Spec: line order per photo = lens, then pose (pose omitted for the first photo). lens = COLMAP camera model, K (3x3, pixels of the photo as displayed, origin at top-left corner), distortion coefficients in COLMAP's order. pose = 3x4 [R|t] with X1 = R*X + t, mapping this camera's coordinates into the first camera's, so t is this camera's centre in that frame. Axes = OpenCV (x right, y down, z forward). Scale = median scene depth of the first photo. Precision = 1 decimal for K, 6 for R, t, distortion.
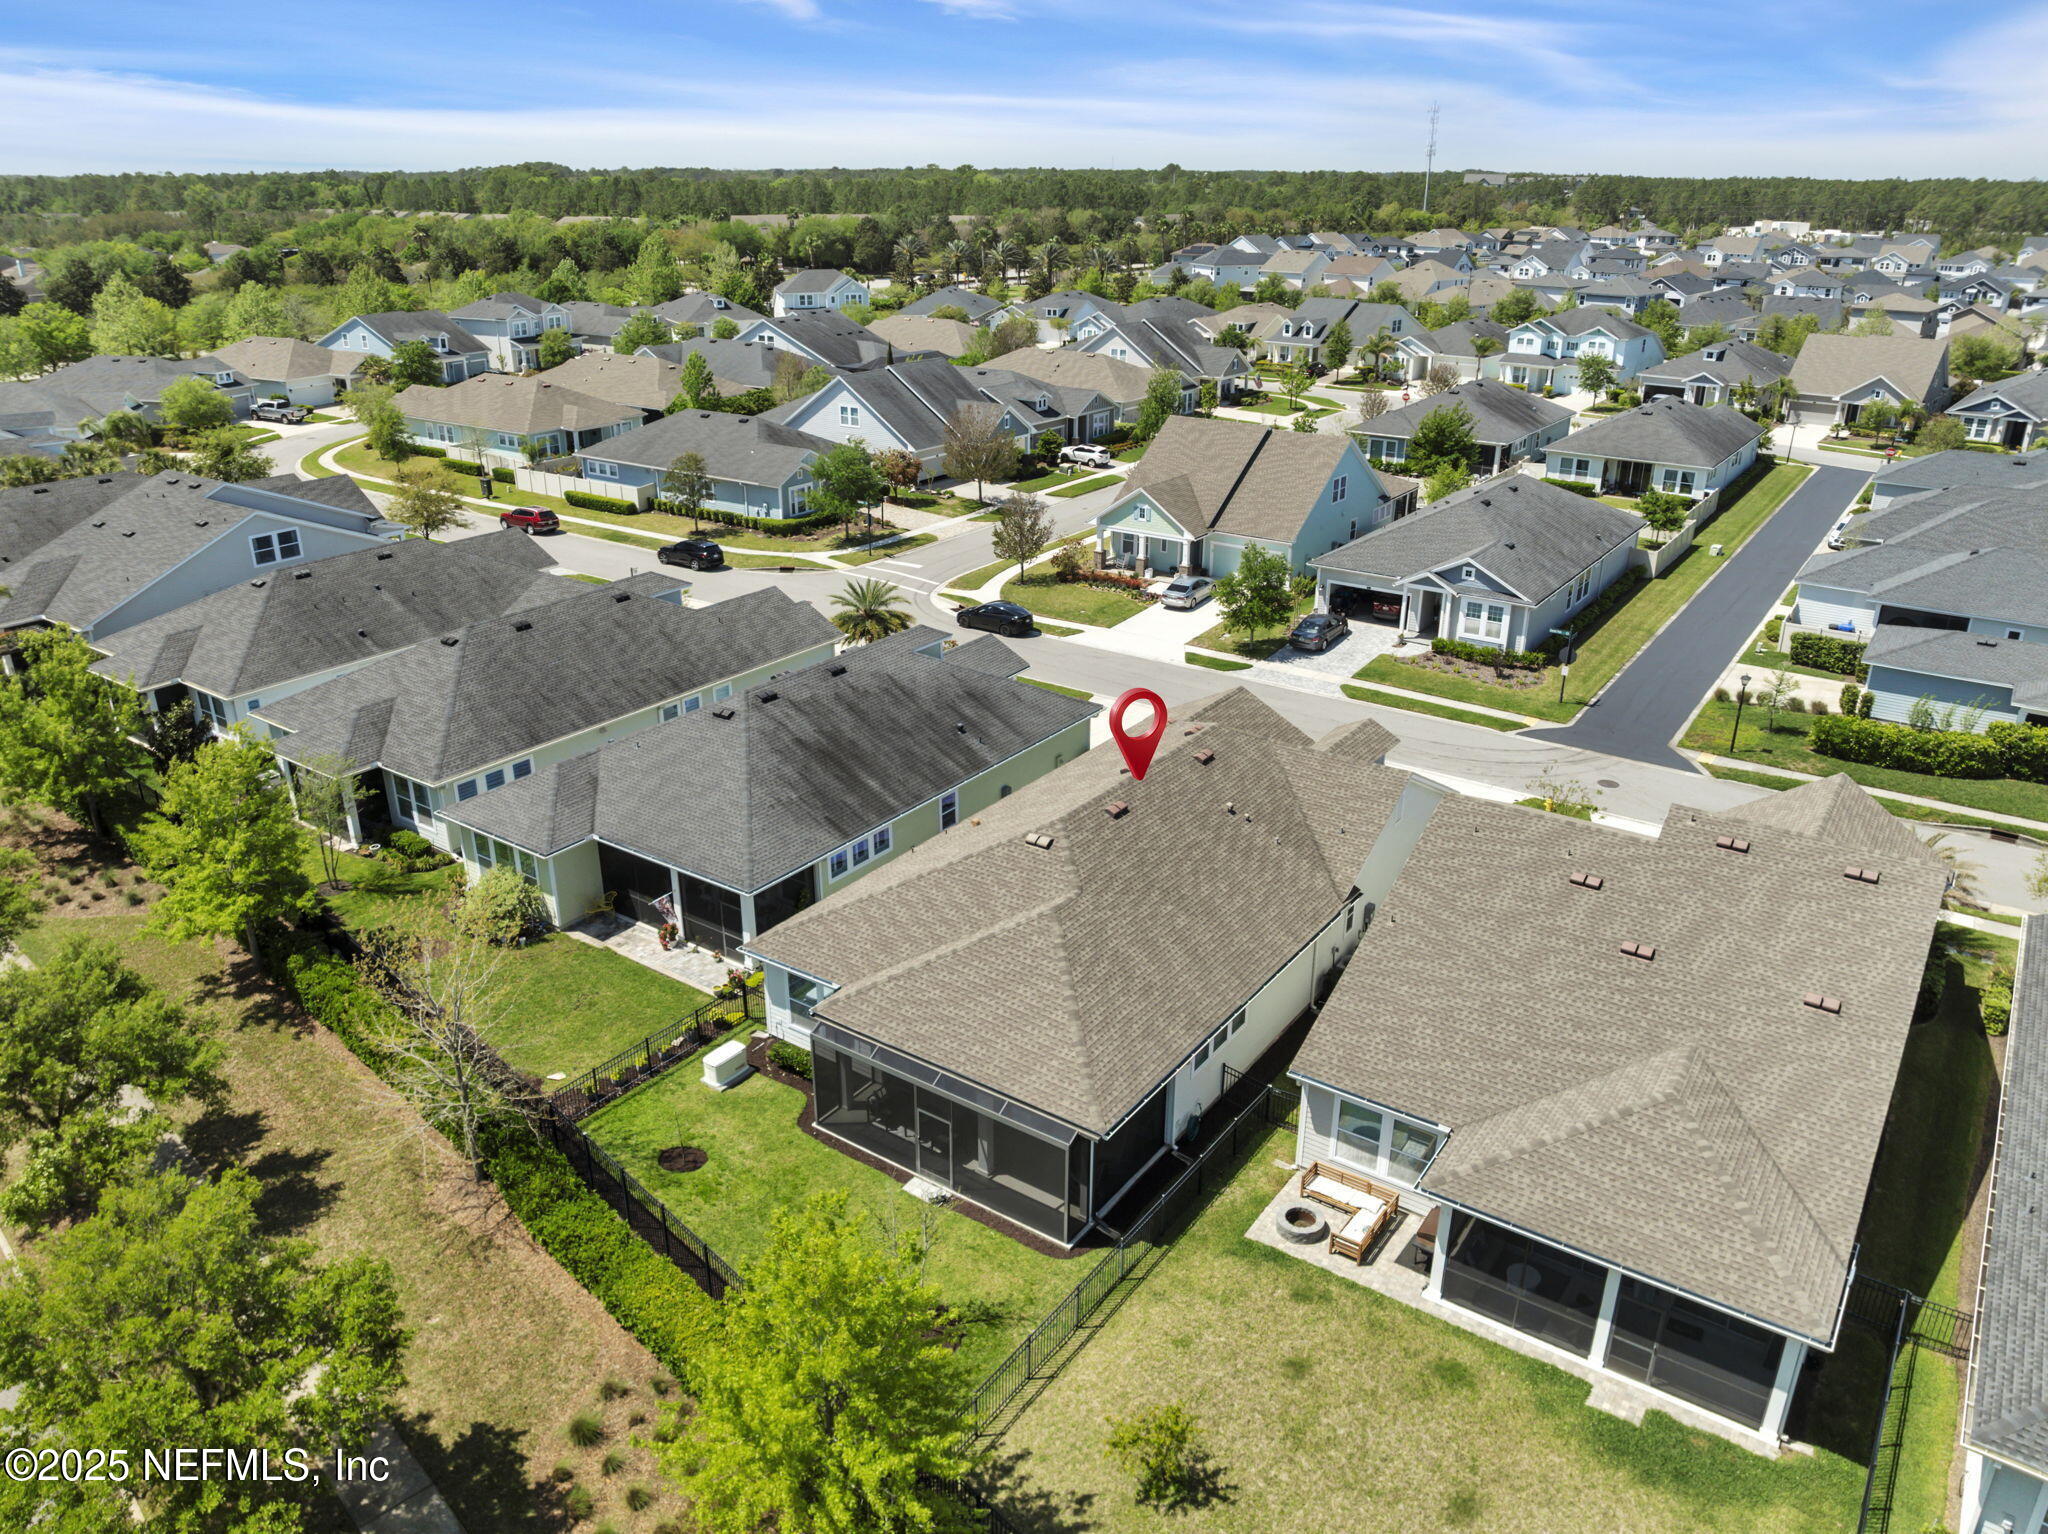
lens RADIAL K [[1441.0, 0, 1024.0], [0, 1441.0, 767.0], [0, 0, 1]] dist [-0.030677, -0.007906]
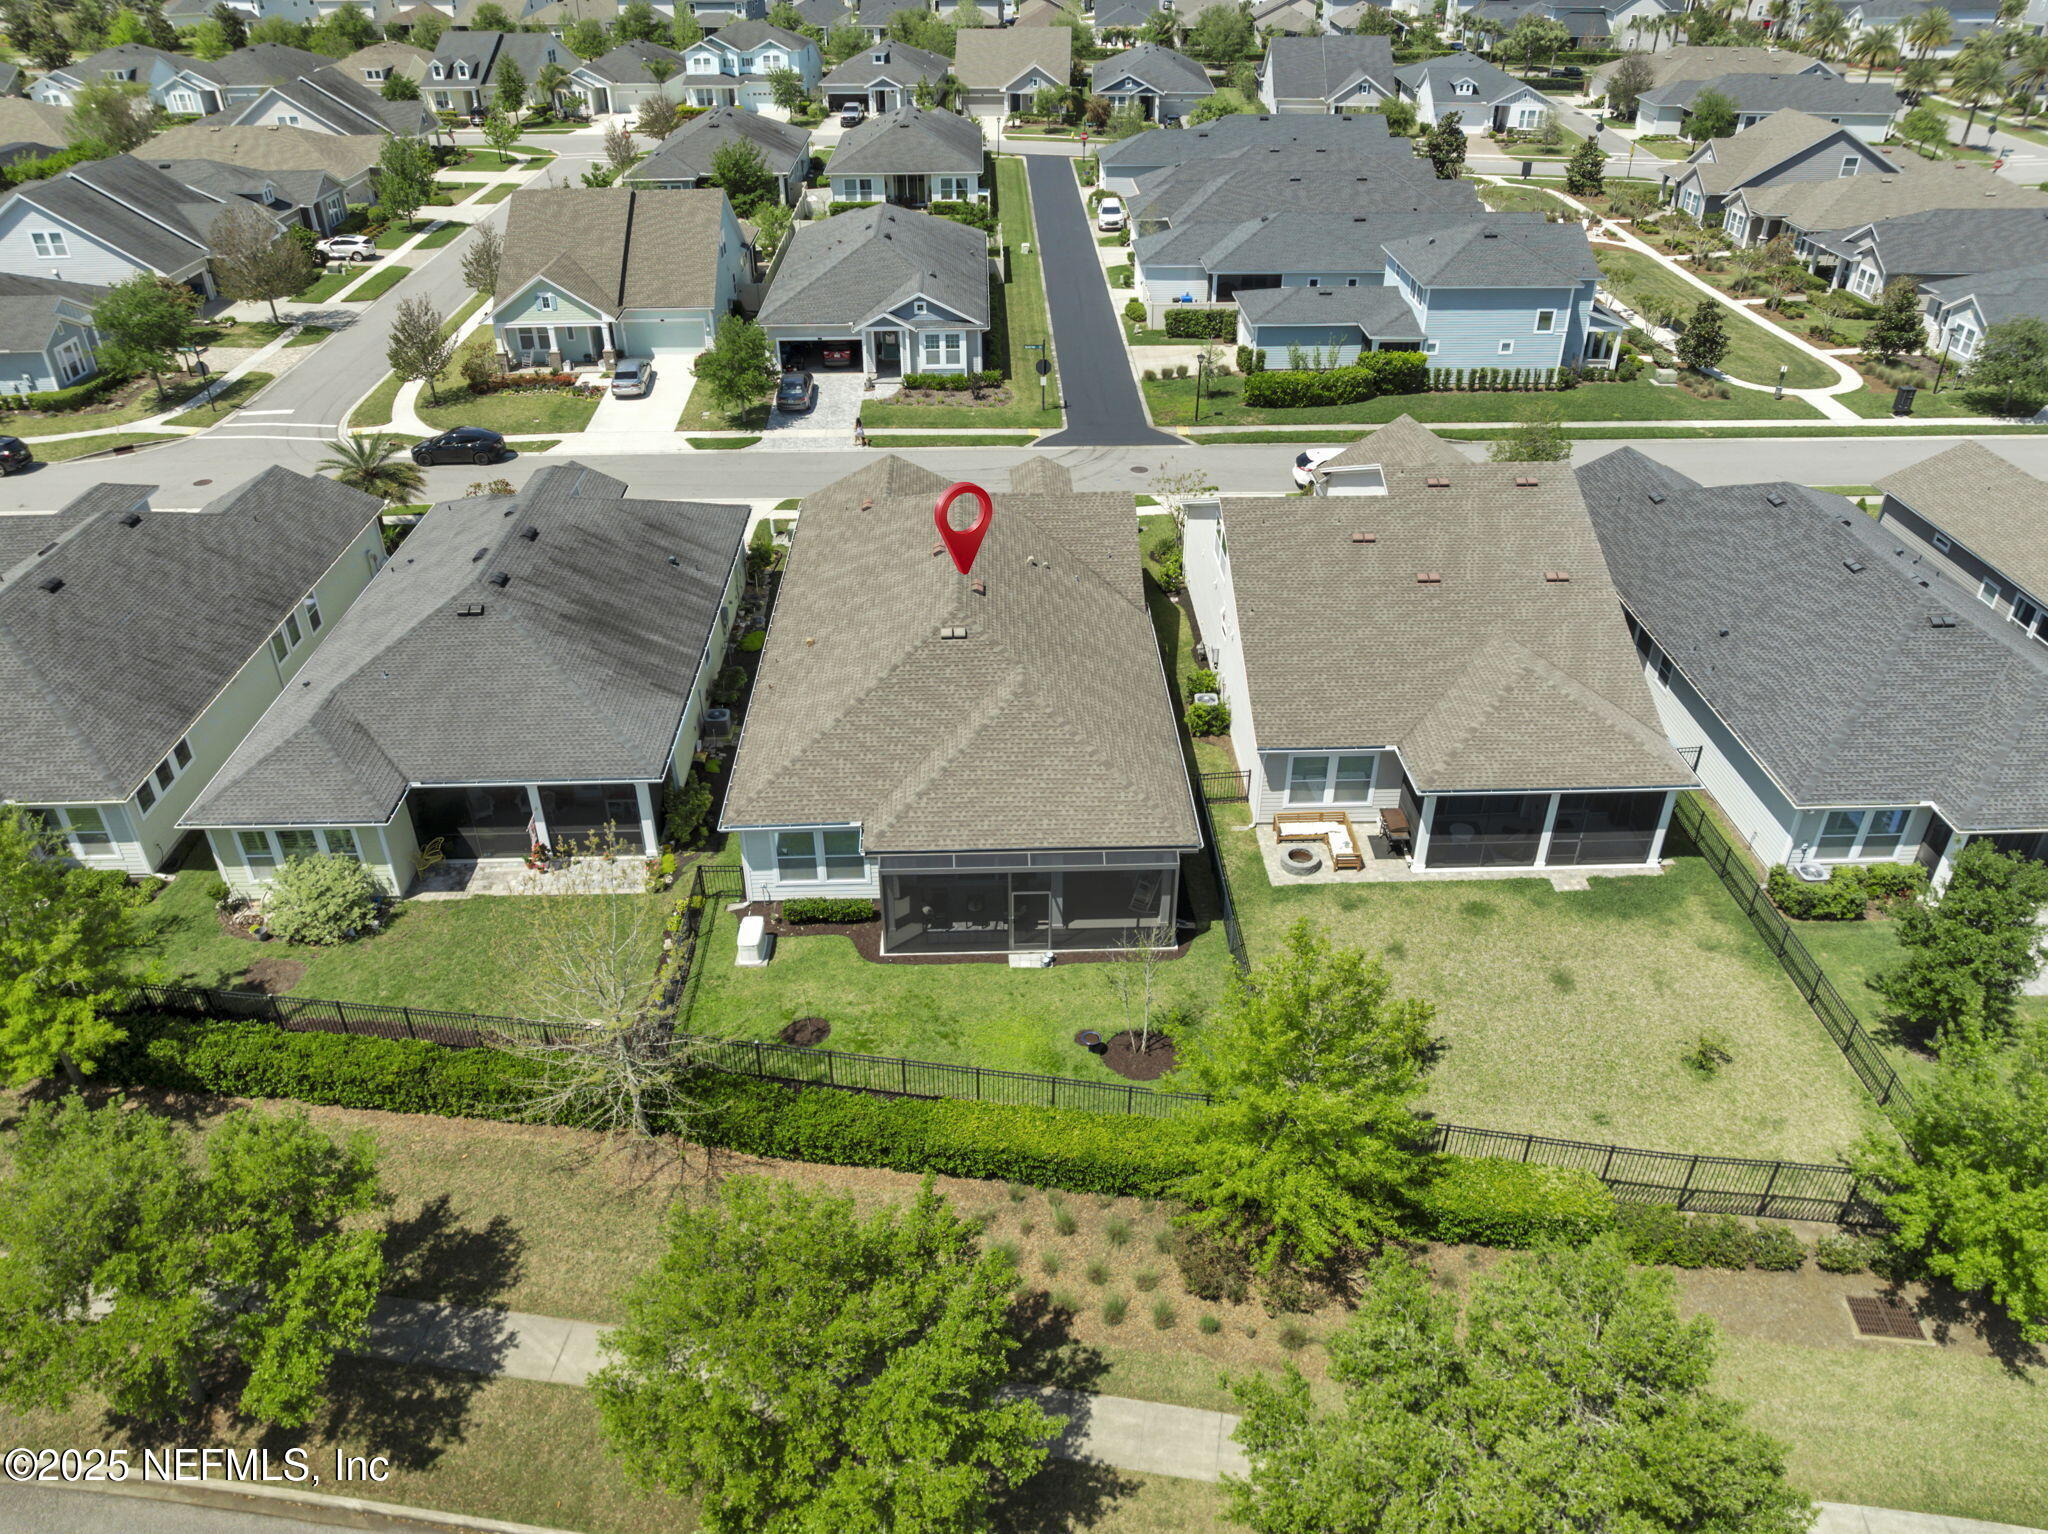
lens RADIAL K [[1441.0, 0, 1024.0], [0, 1441.0, 767.0], [0, 0, 1]] dist [-0.030677, -0.007906]
pose [[0.798720, -0.328790, 0.503927, -0.272705], [0.234583, 0.941388, 0.242402, -0.053154], [-0.554091, -0.075399, 0.829035, 0.047353]]
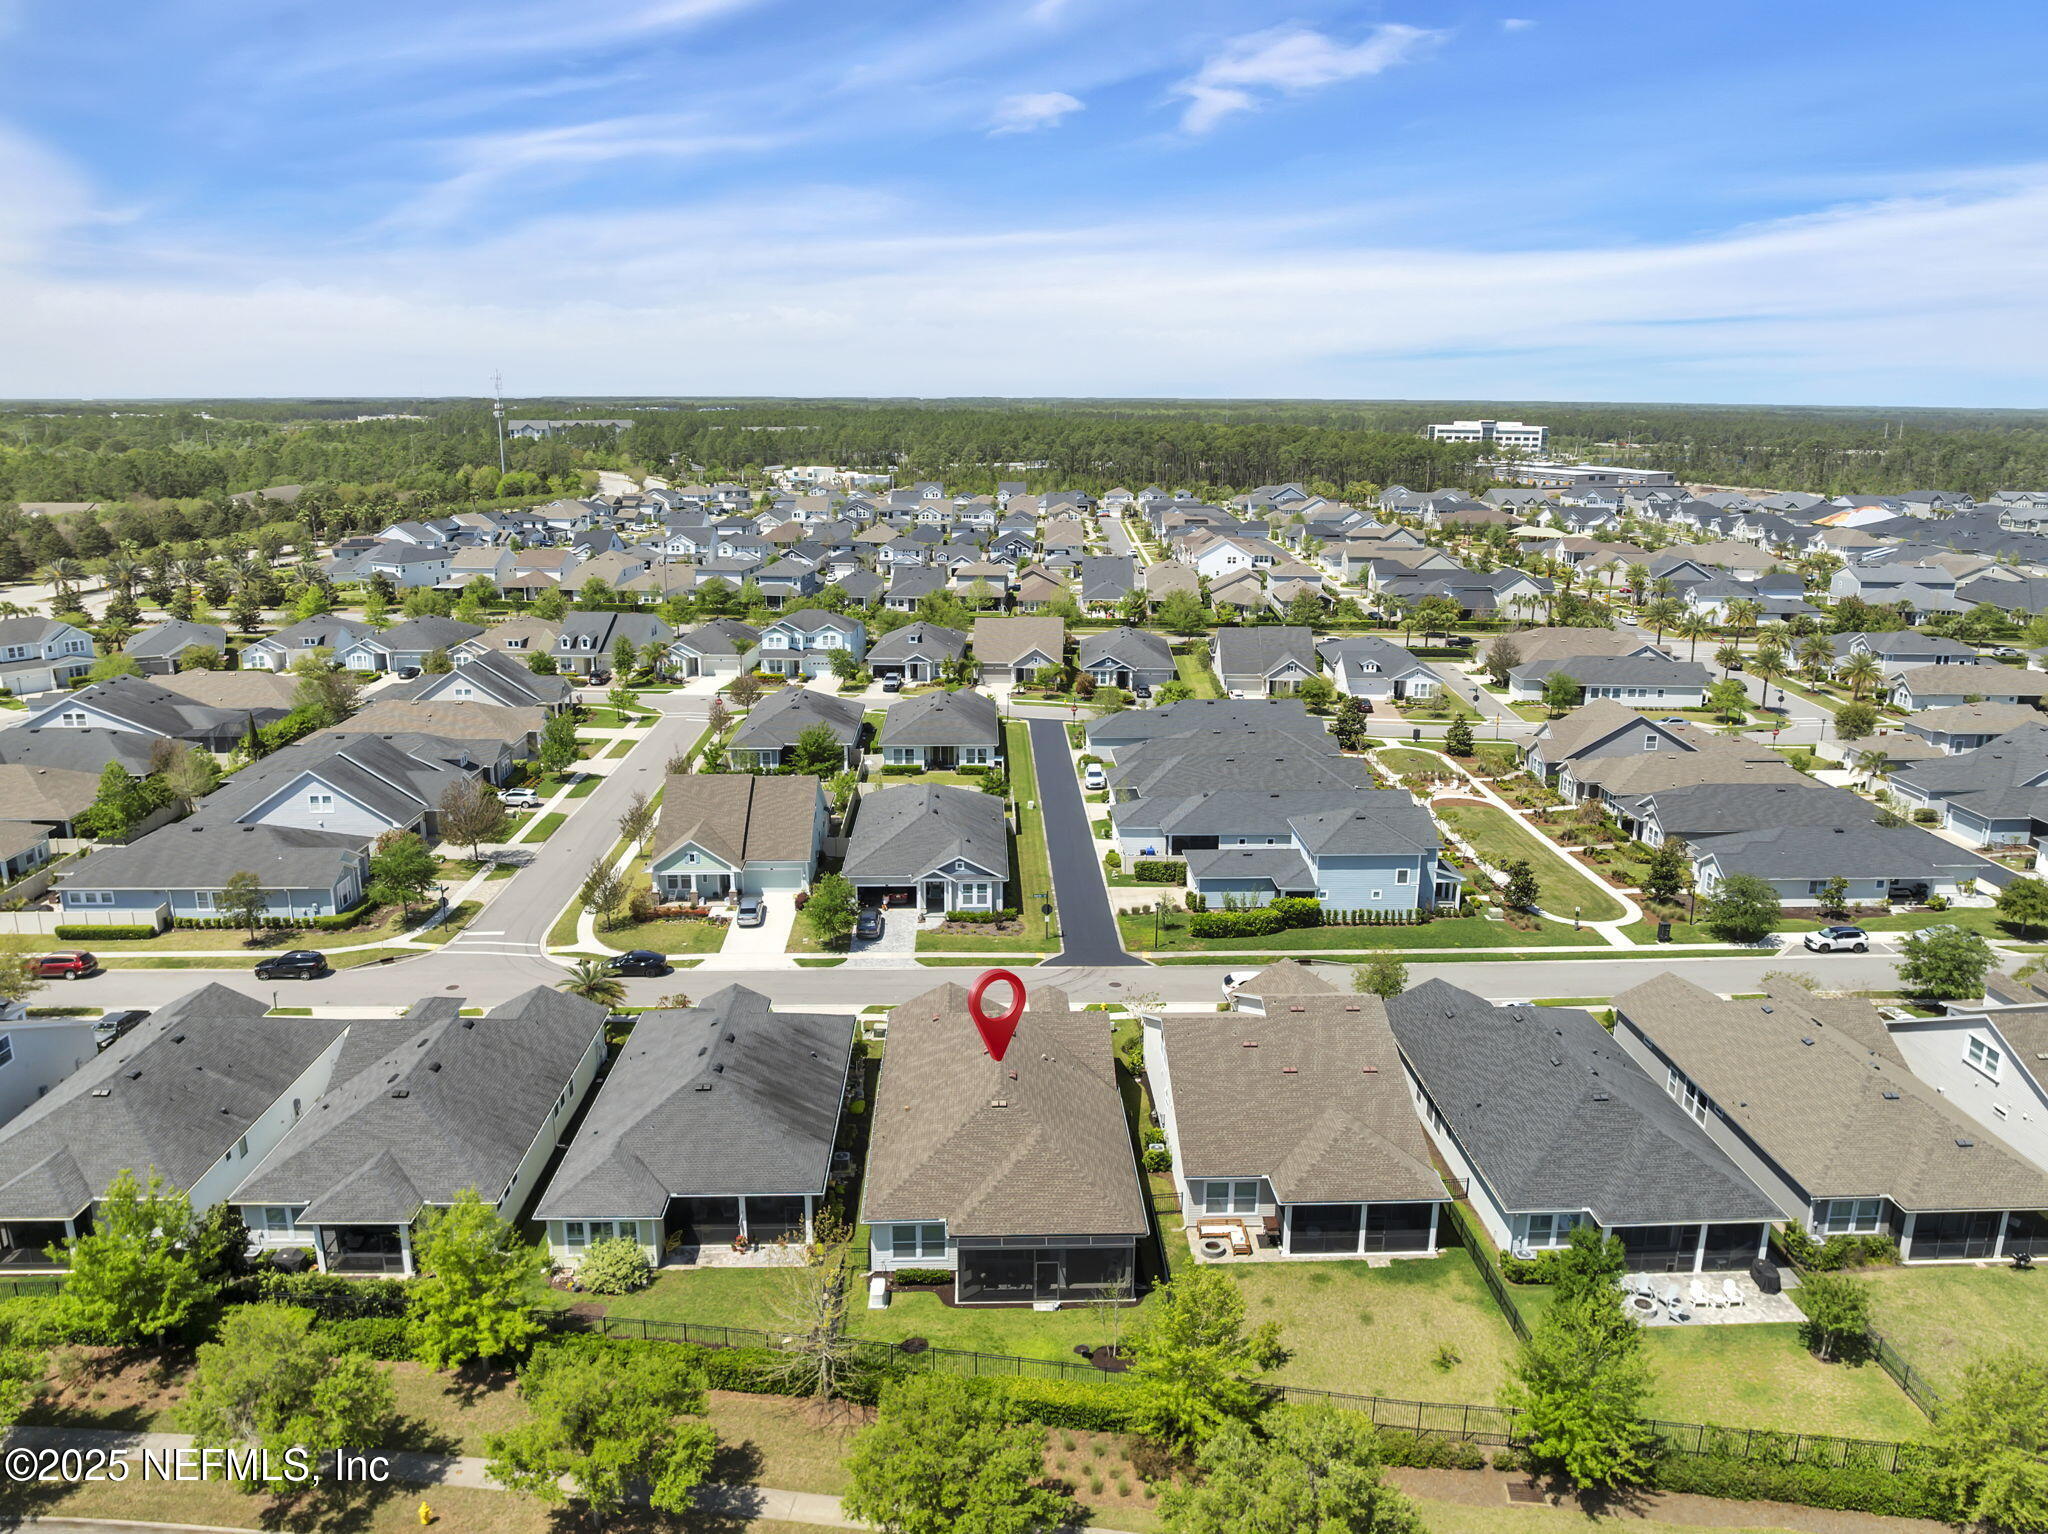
lens RADIAL K [[1438.8, 0, 1024.0], [0, 1438.8, 767.0], [0, 0, 1]] dist [-0.005206, -0.081442]
pose [[0.796862, -0.149483, 0.585377, -0.495509], [0.228439, 0.971525, -0.062879, -0.122770], [-0.559309, 0.183829, 0.808319, -0.271918]]
